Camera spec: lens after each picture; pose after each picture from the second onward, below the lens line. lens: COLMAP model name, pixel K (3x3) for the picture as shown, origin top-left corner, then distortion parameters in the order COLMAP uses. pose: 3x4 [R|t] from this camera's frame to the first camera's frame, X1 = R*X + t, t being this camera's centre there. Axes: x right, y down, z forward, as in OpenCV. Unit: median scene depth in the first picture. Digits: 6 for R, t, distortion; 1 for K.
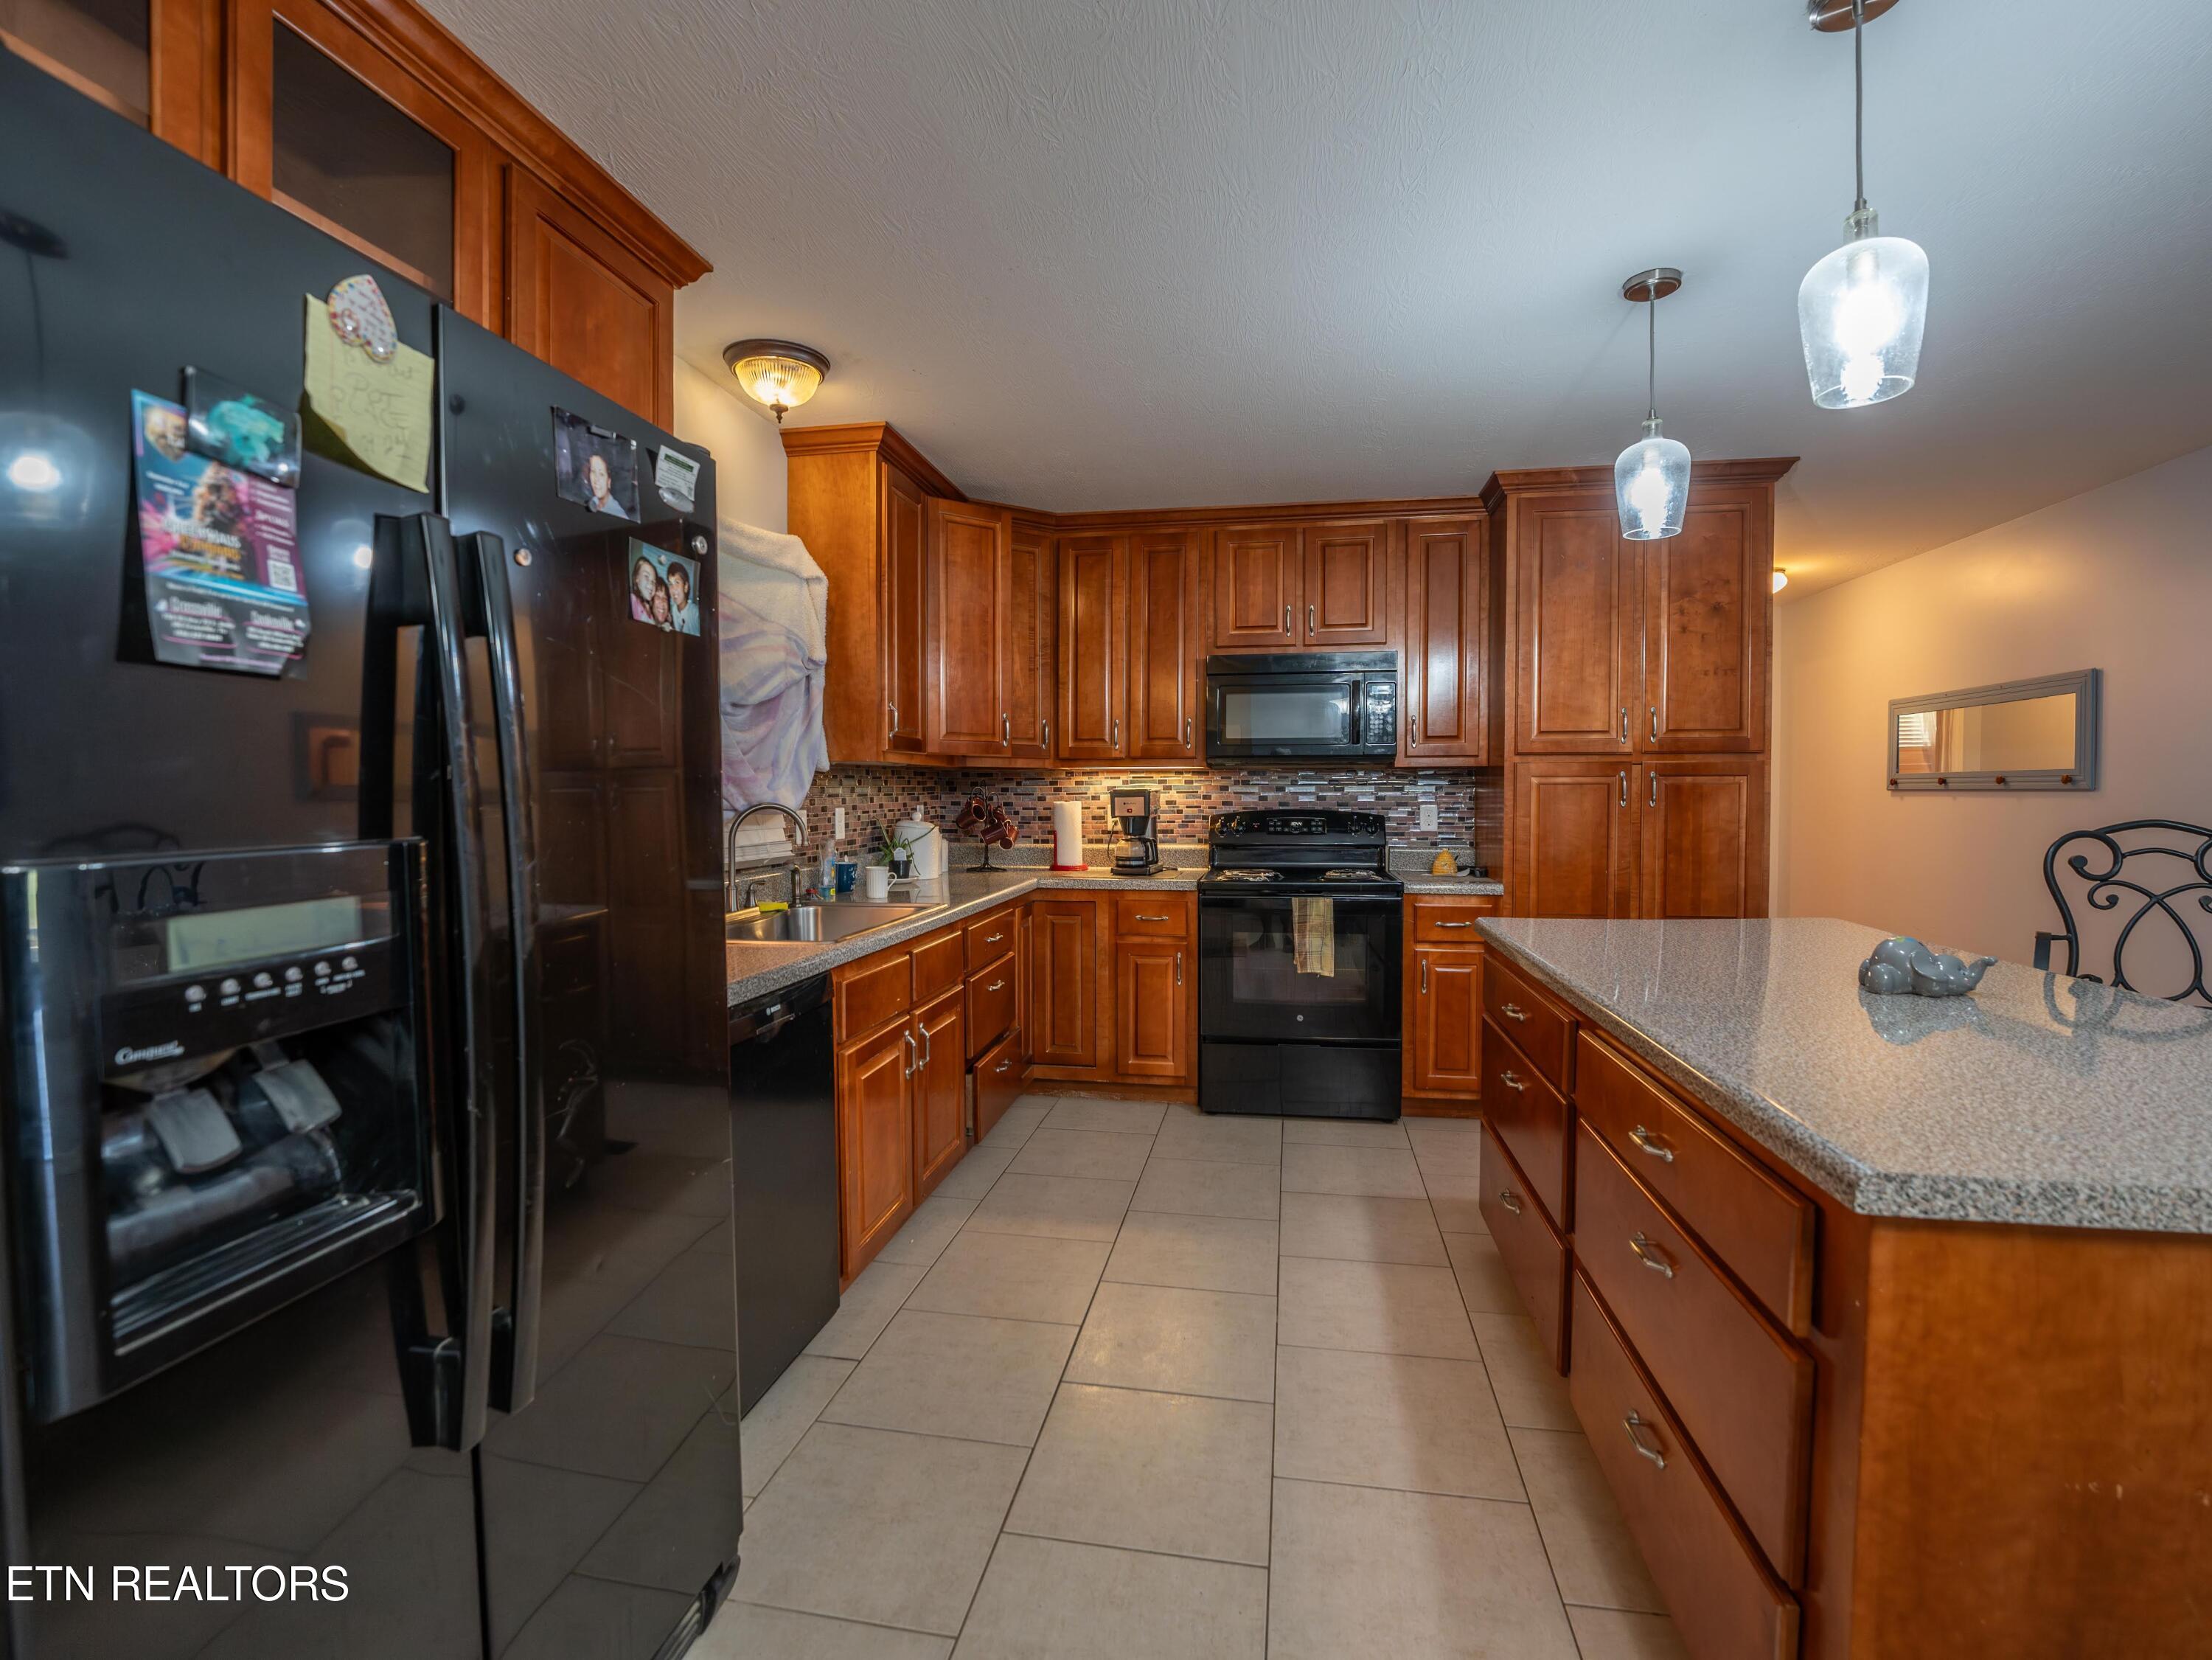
lens RADIAL K [[1011.2, 0, 1103.5], [0, 1011.2, 825.8], [0, 0, 1]] dist [-0.025707, 0.000860]
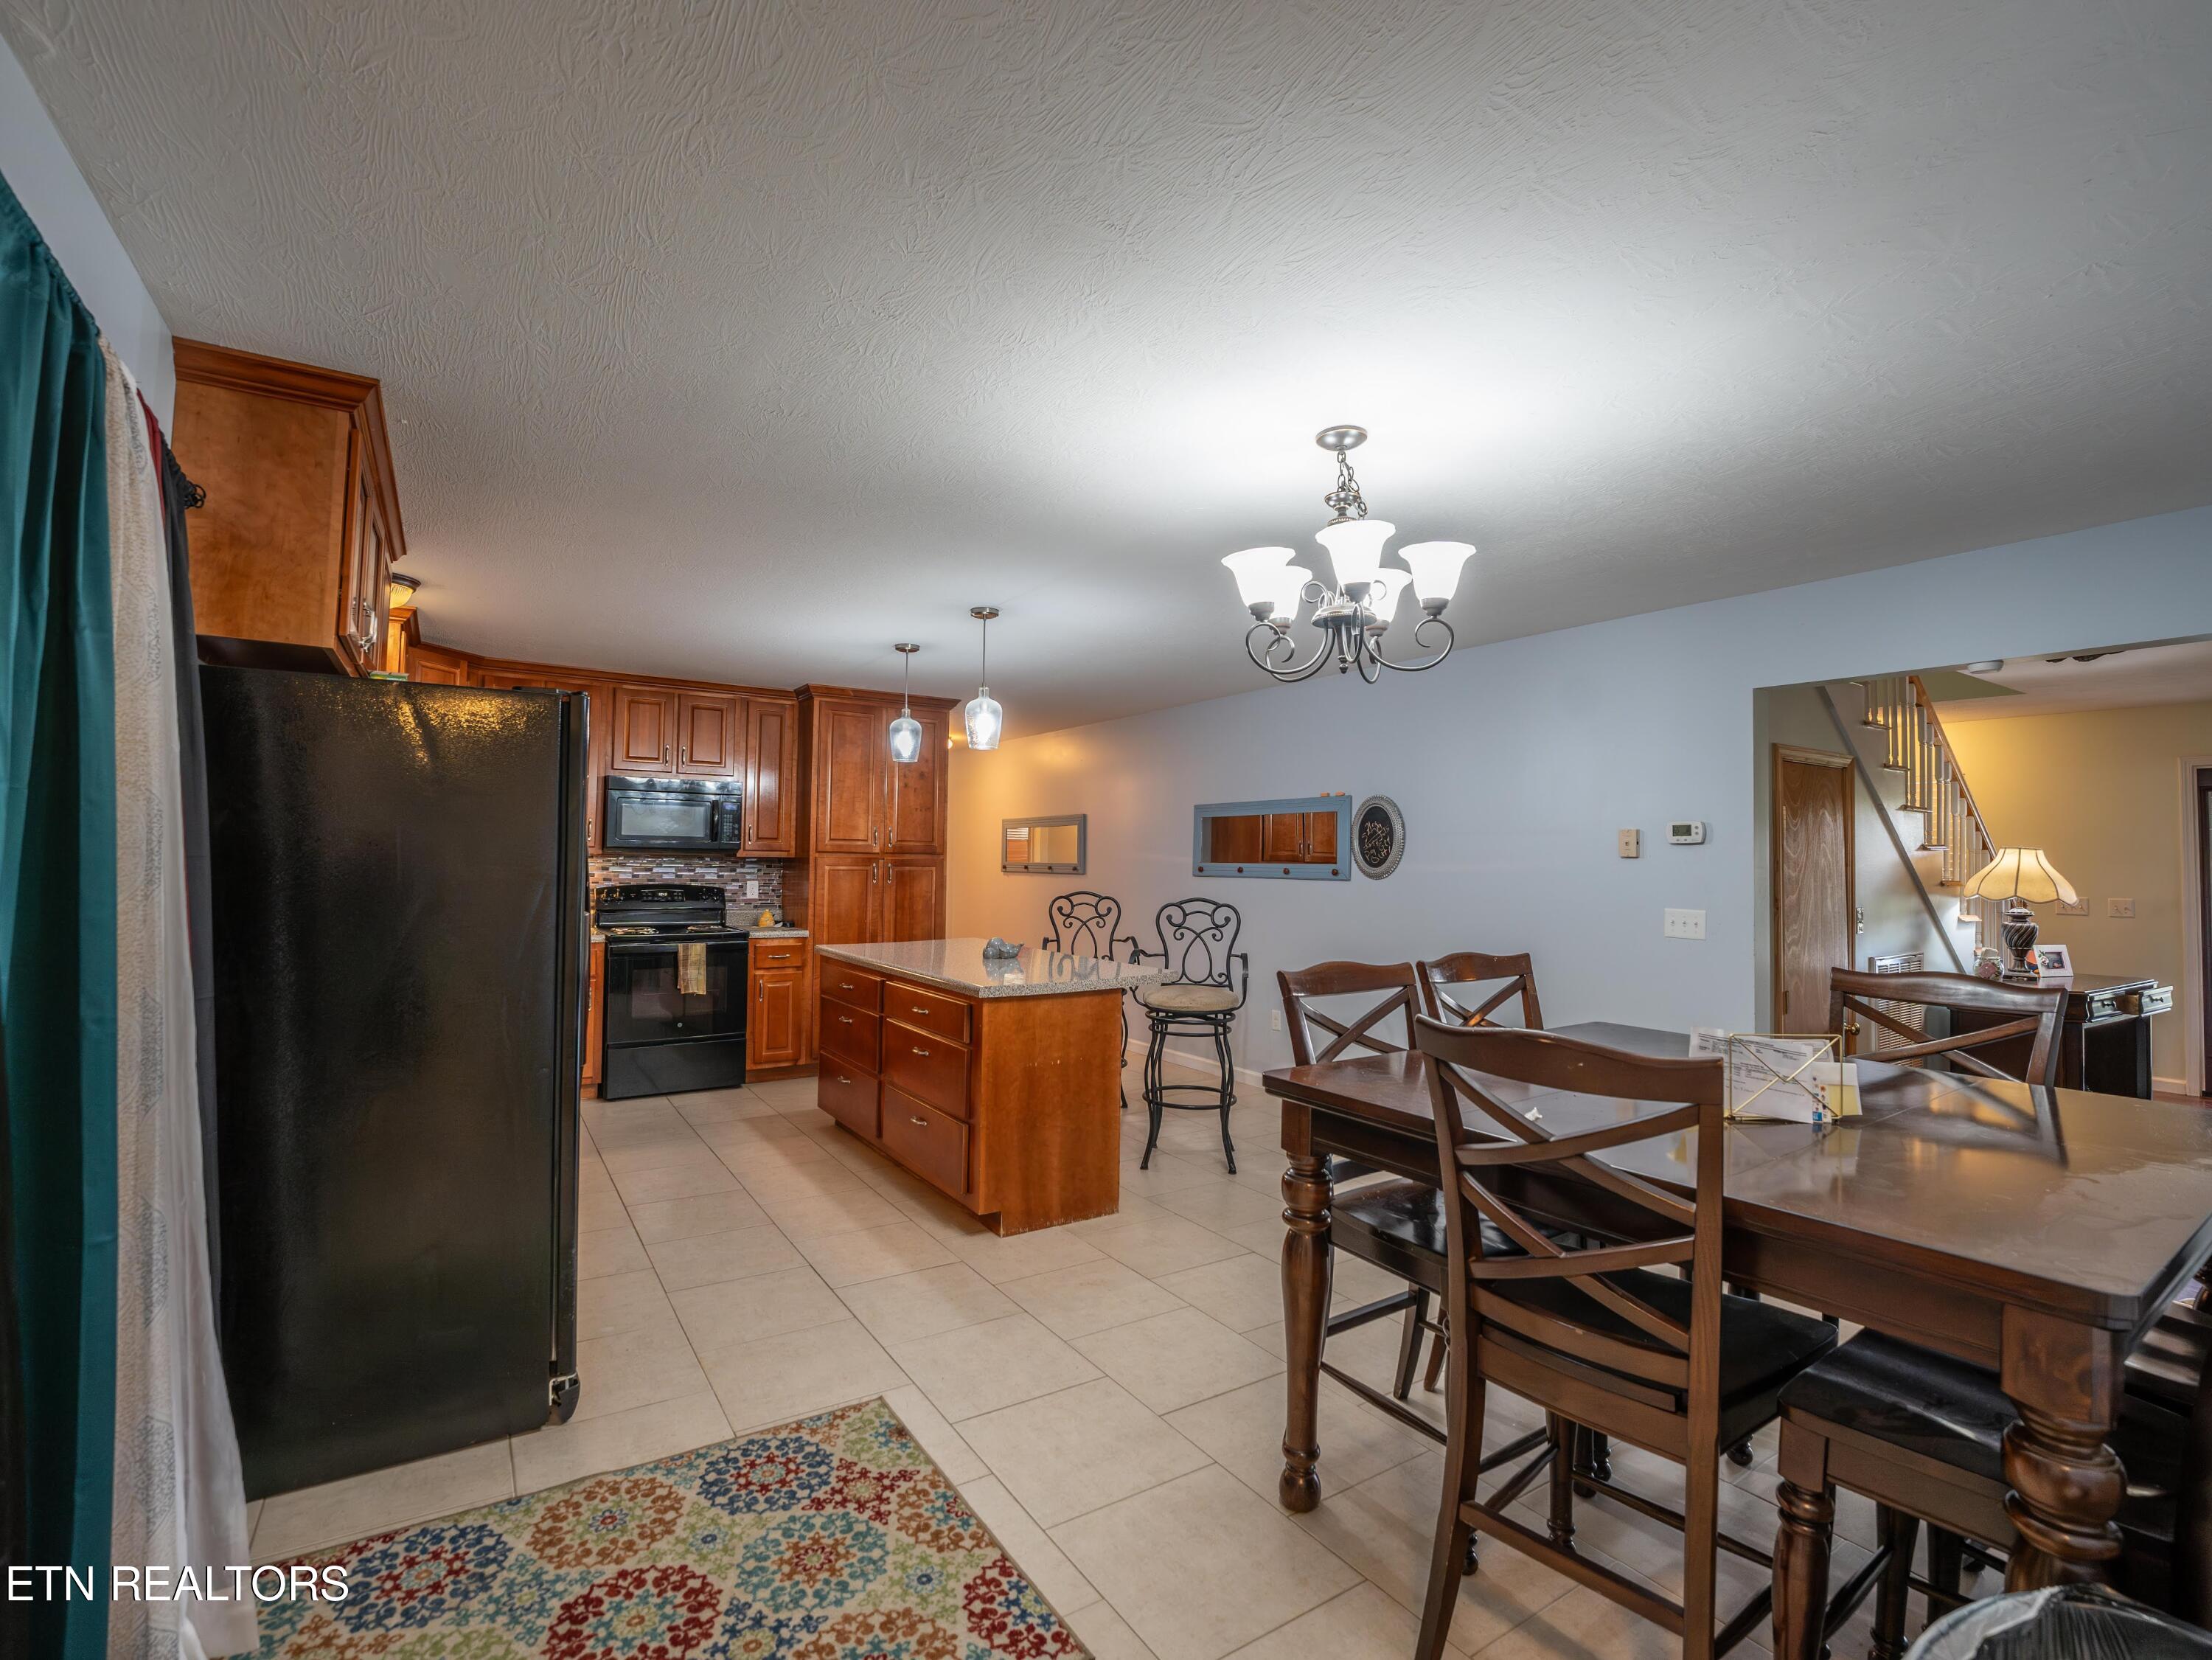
lens RADIAL K [[1011.2, 0, 1102.7], [0, 1011.2, 828.4], [0, 0, 1]] dist [-0.025707, 0.000860]
pose [[0.727074, 0.035472, 0.685642, -0.541113], [0.006949, 0.998233, -0.059013, -0.010781], [-0.686524, 0.047672, 0.725543, -0.743072]]
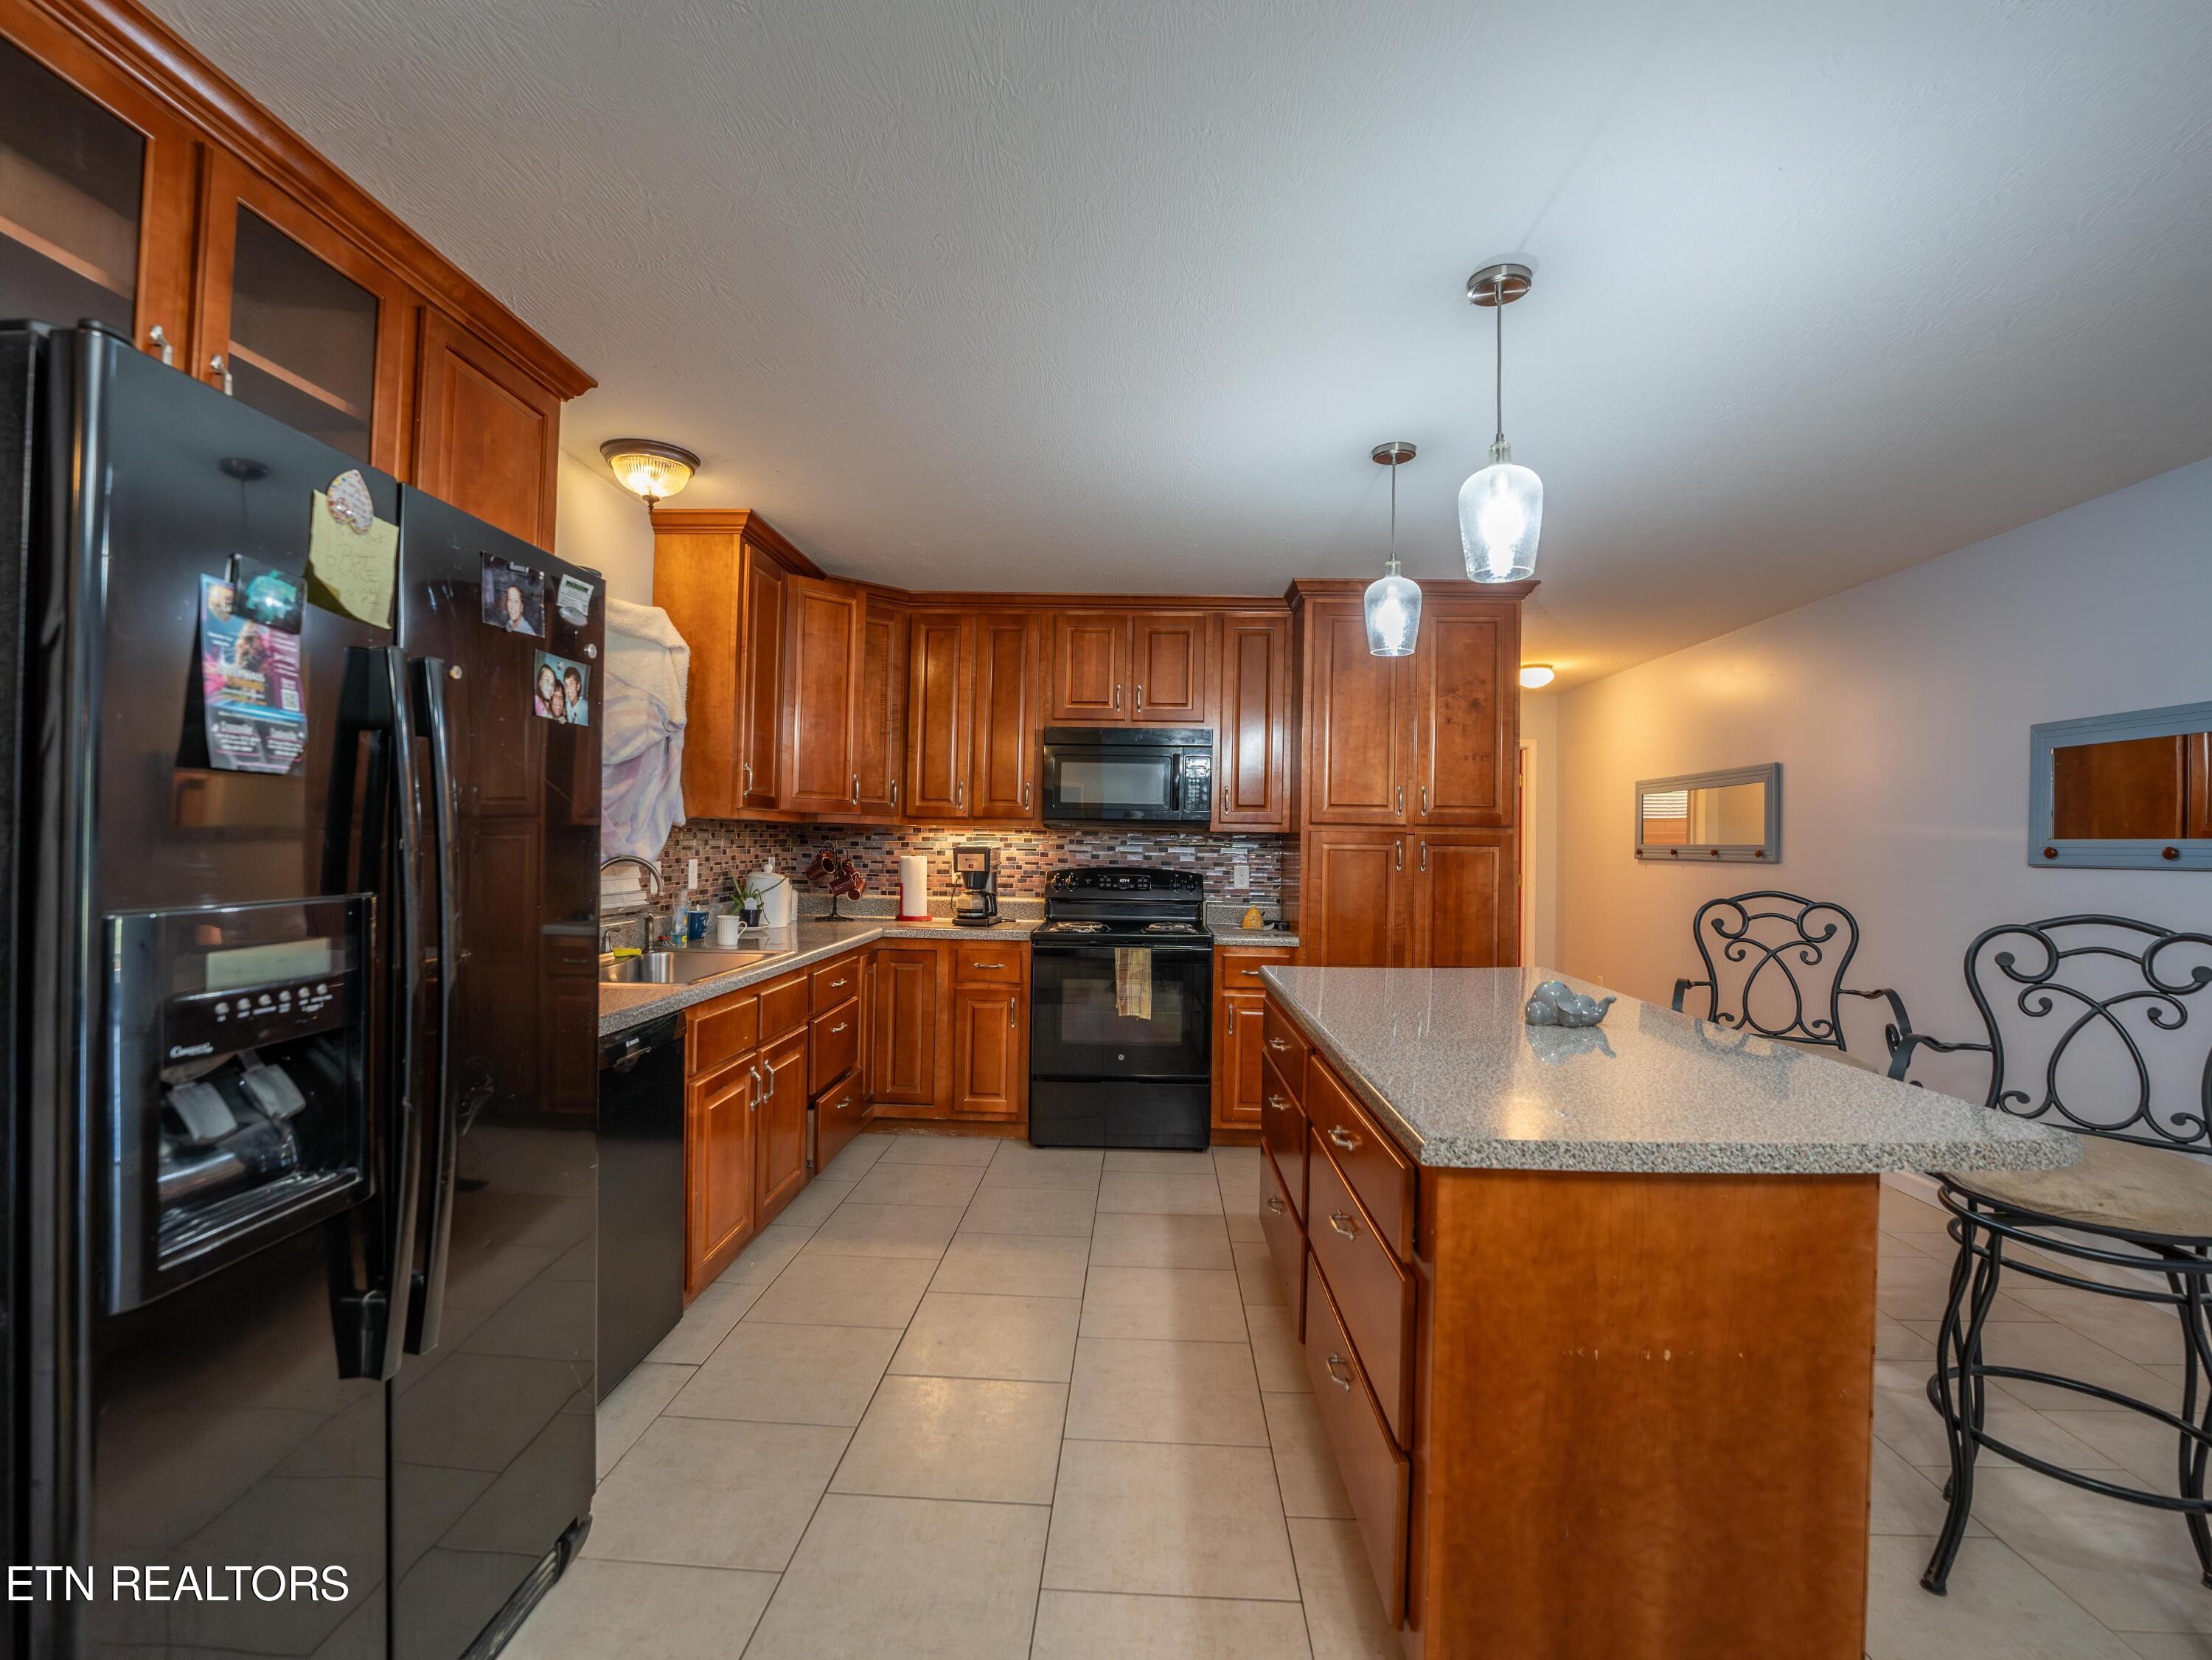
lens RADIAL K [[1011.2, 0, 1100.7], [0, 1011.2, 831.6], [0, 0, 1]] dist [-0.025707, 0.000860]
pose [[0.990611, 0.022479, 0.134849, 0.025969], [-0.016585, 0.998864, -0.044675, -0.009117], [-0.135701, 0.042019, 0.989858, -0.143132]]
